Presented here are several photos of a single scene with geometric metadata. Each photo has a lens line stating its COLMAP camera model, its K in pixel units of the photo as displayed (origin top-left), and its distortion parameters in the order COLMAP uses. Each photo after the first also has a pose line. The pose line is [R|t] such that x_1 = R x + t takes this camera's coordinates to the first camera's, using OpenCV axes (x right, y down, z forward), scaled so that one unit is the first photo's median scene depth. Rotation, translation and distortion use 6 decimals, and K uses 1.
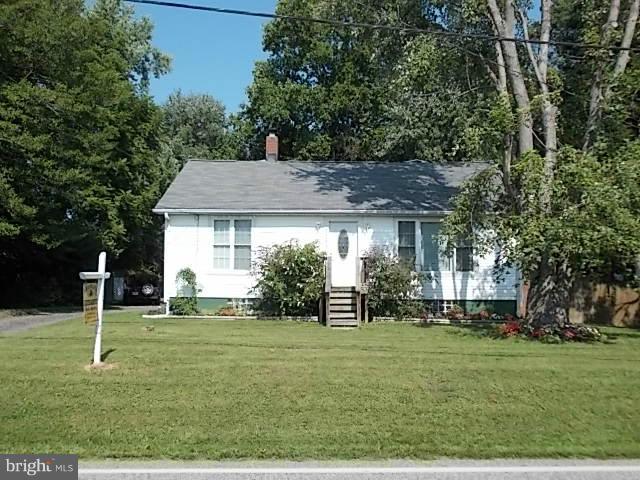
lens RADIAL K [[504.7, 0, 341.7], [0, 504.7, 238.9], [0, 0, 1]] dist [-0.028084, -0.002173]
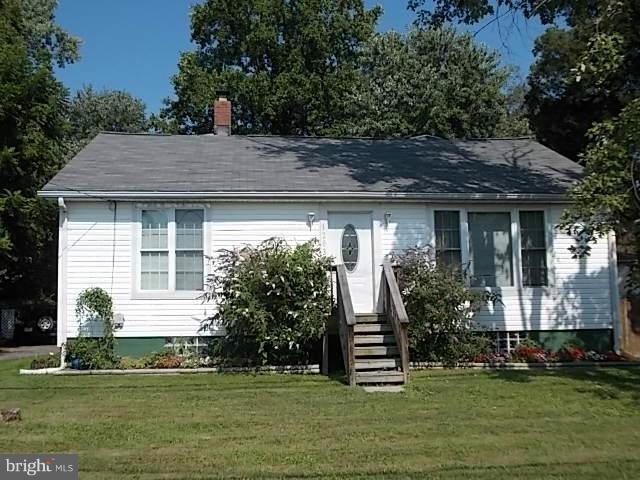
lens RADIAL K [[546.0, 0, 318.4], [0, 546.0, 243.1], [0, 0, 1]] dist [-0.016076, -0.010214]
pose [[0.996409, -0.011531, 0.083887, -0.094823], [0.014468, 0.999300, -0.034491, 0.028703], [-0.083431, 0.035581, 0.995878, 0.320447]]
